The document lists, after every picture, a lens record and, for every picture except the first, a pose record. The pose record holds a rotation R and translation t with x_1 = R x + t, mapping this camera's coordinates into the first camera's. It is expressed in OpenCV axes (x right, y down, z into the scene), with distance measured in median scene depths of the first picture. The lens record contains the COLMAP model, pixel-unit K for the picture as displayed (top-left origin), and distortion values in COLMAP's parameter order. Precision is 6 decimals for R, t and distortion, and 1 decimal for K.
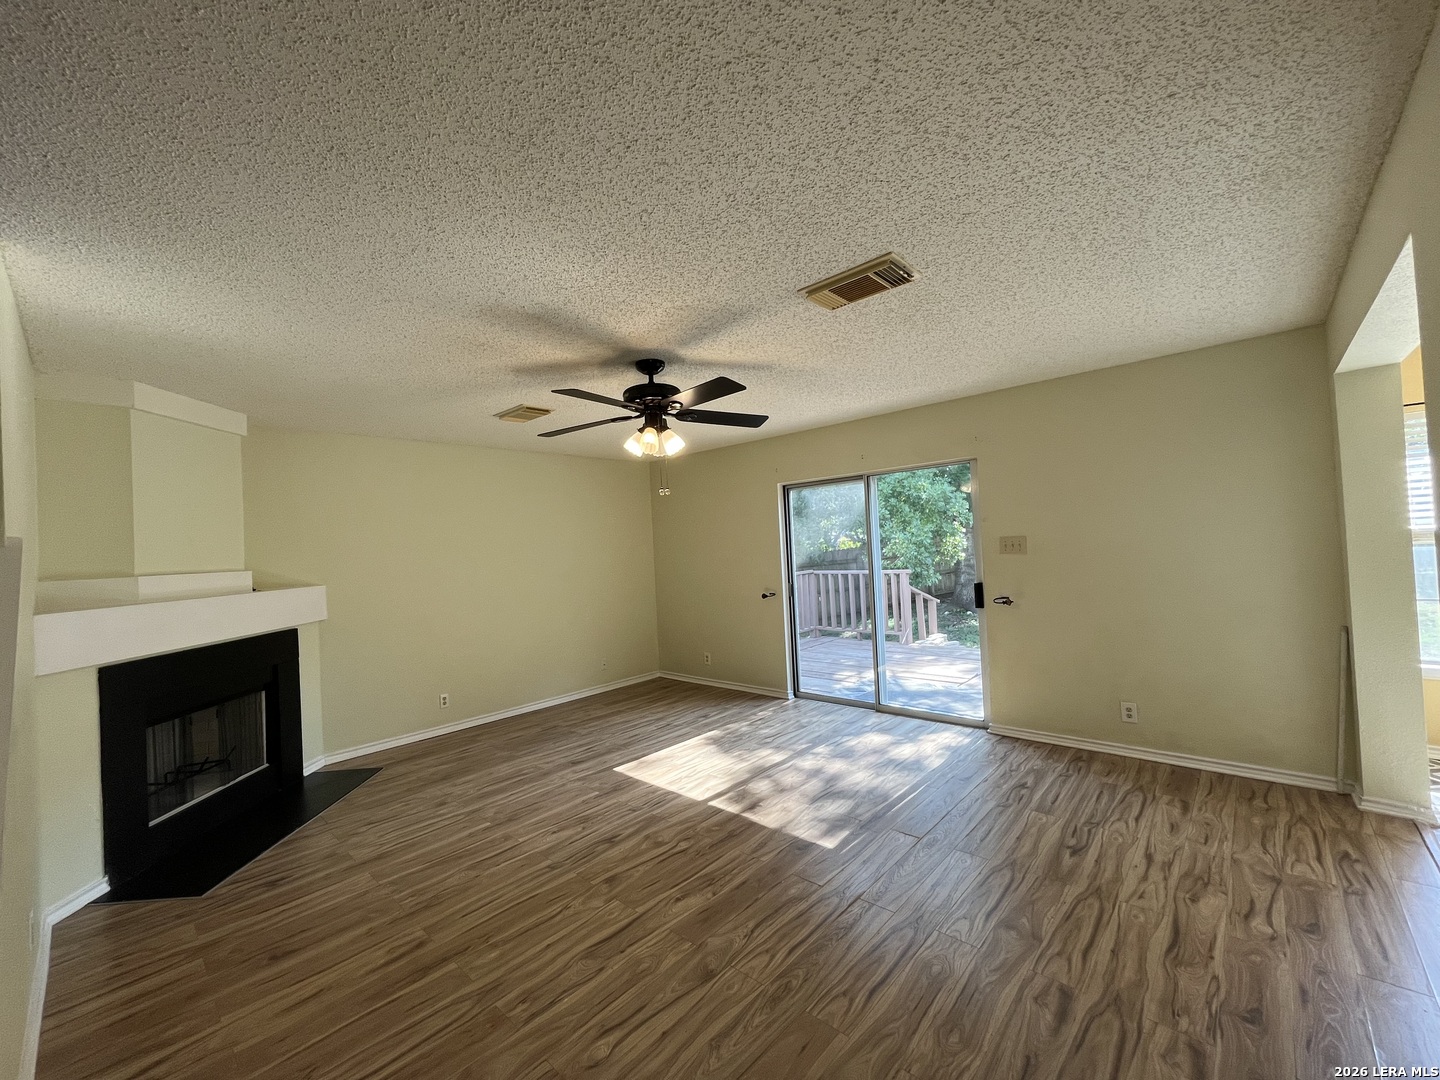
lens RADIAL K [[584.7, 0, 716.0], [0, 584.7, 539.2], [0, 0, 1]] dist [-0.003269, 0.000805]
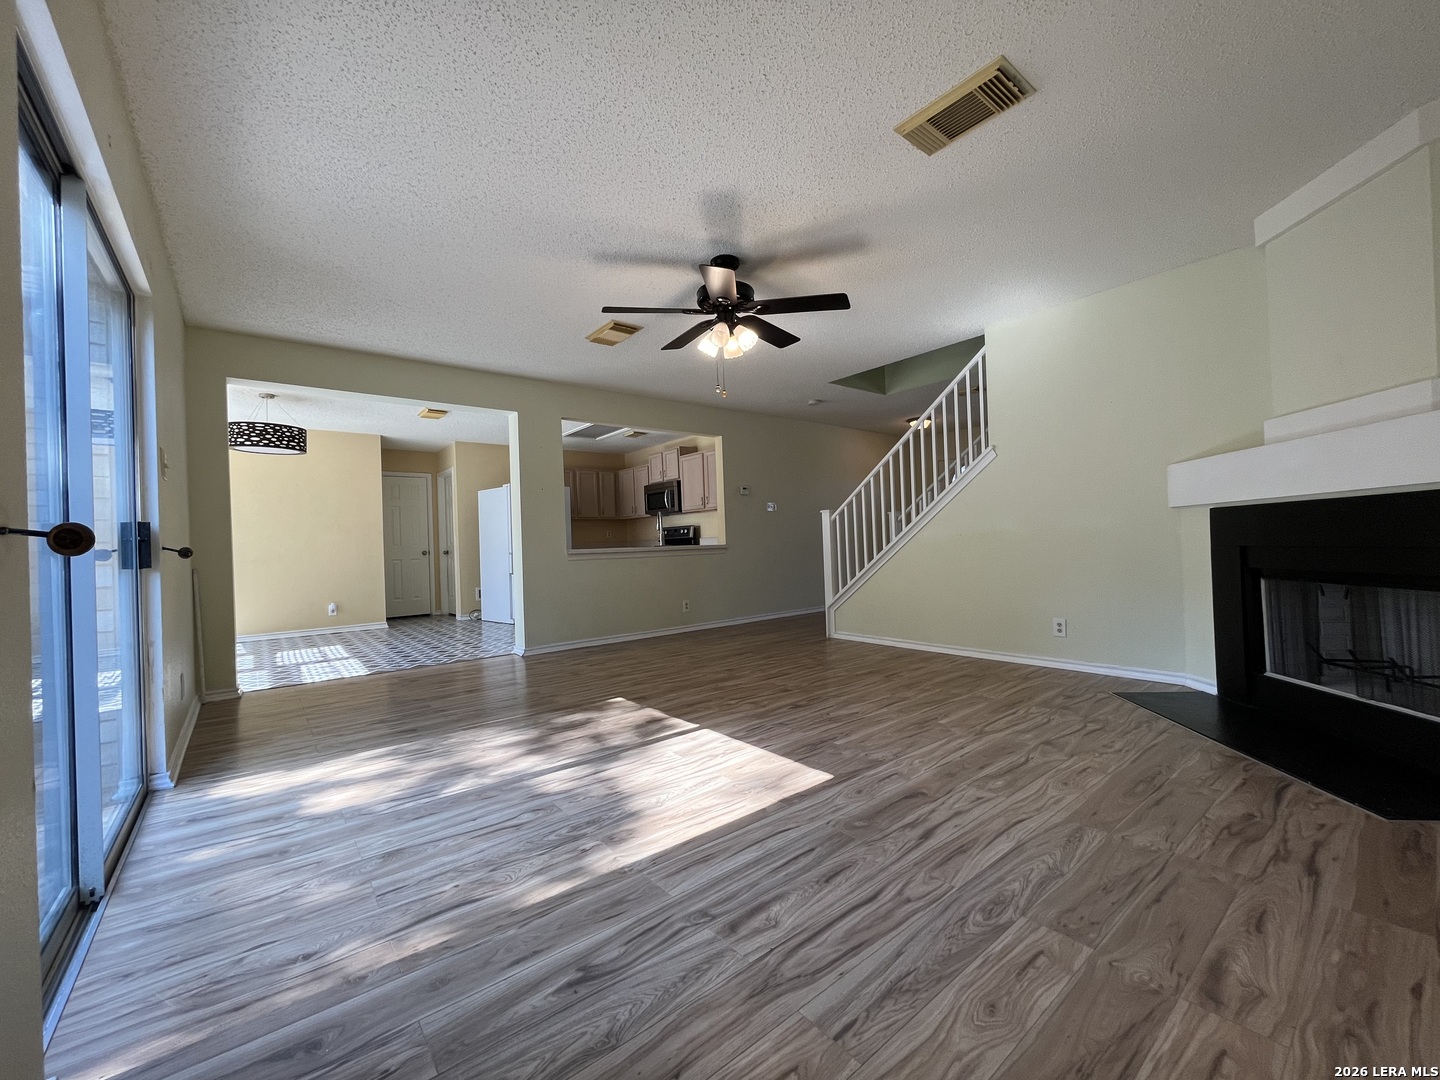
lens RADIAL K [[584.7, 0, 716.0], [0, 584.7, 539.2], [0, 0, 1]] dist [-0.003269, 0.000805]
pose [[-0.985942, 0.085632, 0.143478, -0.187526], [0.082258, 0.996180, -0.029296, 0.188897], [-0.145439, -0.017082, -0.989220, 1.830638]]
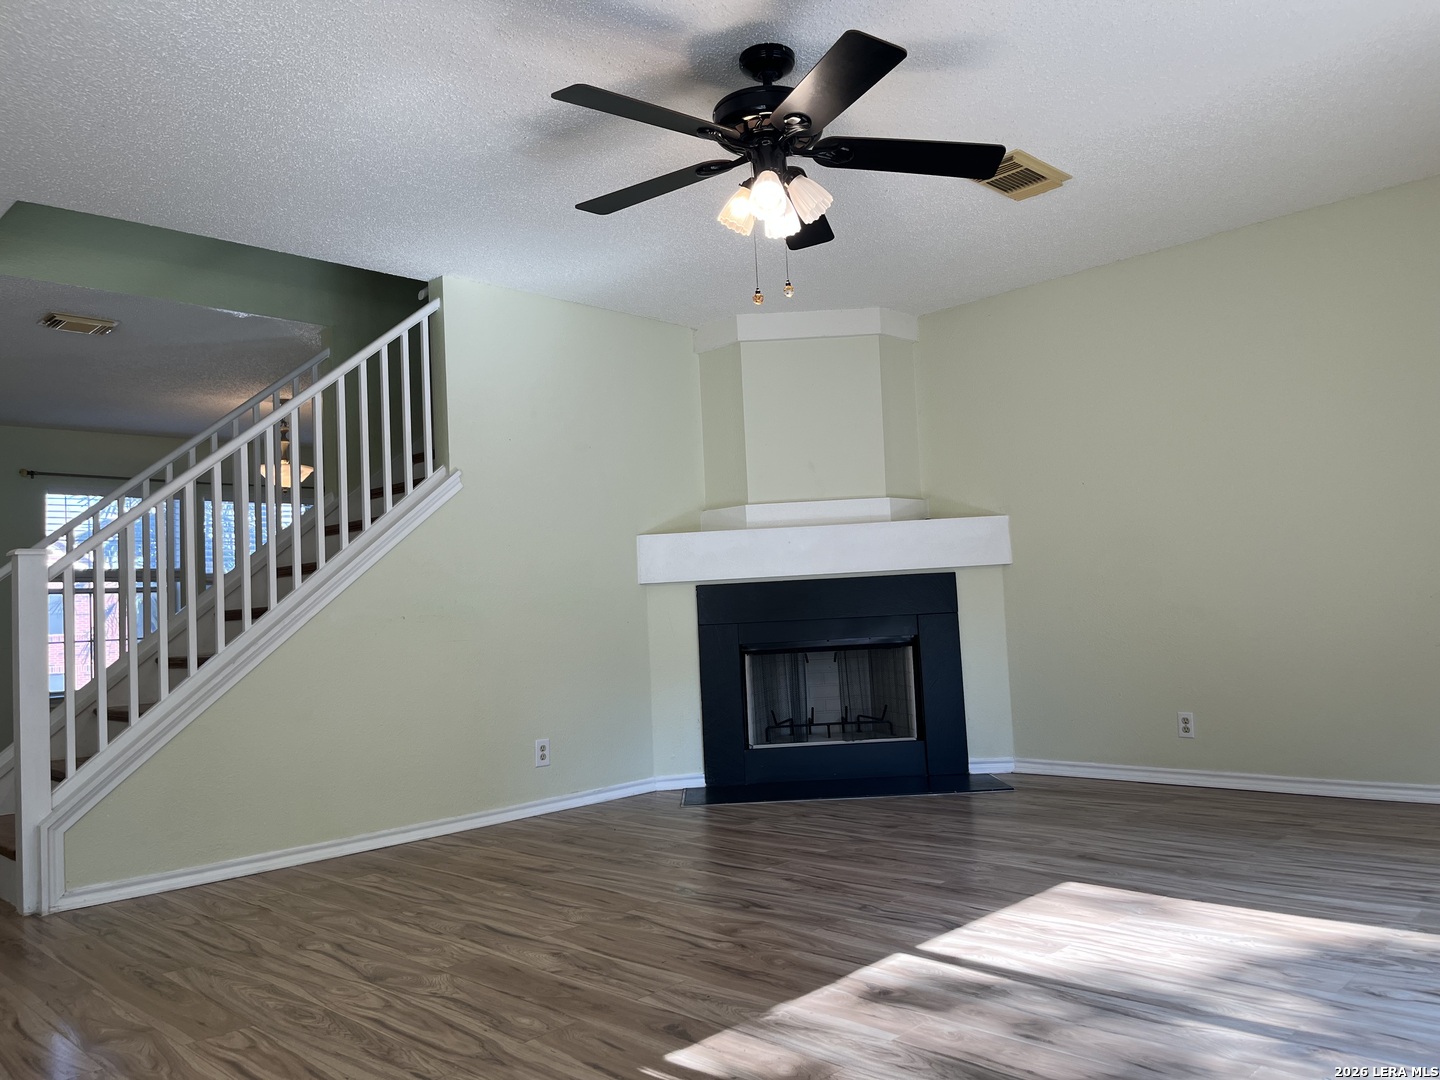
lens RADIAL K [[1085.5, 0, 718.1], [0, 1085.5, 550.5], [0, 0, 1]] dist [0.057939, -0.082558]
pose [[-0.026252, -0.004308, -0.999646, 0.804389], [0.065393, 0.997841, -0.006017, 0.136222], [0.997514, -0.065528, -0.025913, 0.876692]]
